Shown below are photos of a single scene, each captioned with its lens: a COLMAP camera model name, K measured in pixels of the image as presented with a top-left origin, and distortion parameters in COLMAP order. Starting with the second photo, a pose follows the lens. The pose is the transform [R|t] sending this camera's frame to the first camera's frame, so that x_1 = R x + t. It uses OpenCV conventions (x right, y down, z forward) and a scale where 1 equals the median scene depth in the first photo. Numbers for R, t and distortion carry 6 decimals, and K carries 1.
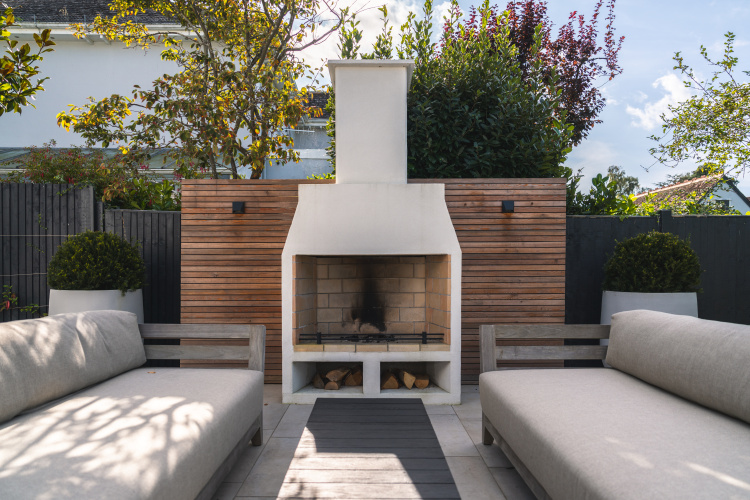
lens RADIAL K [[515.7, 0, 364.7], [0, 515.7, 265.2], [0, 0, 1]] dist [-0.005313, -0.002284]
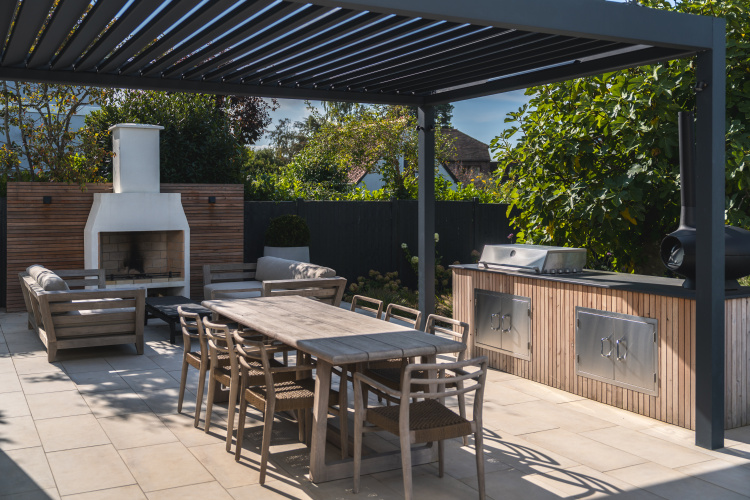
lens RADIAL K [[785.9, 0, 374.4], [0, 785.9, 250.1], [0, 0, 1]] dist [-0.038914, 0.000000]
pose [[0.878510, -0.030360, 0.476758, -0.529704], [-0.001335, 0.997819, 0.066002, -0.122808], [-0.477722, -0.058620, 0.876553, -1.660665]]
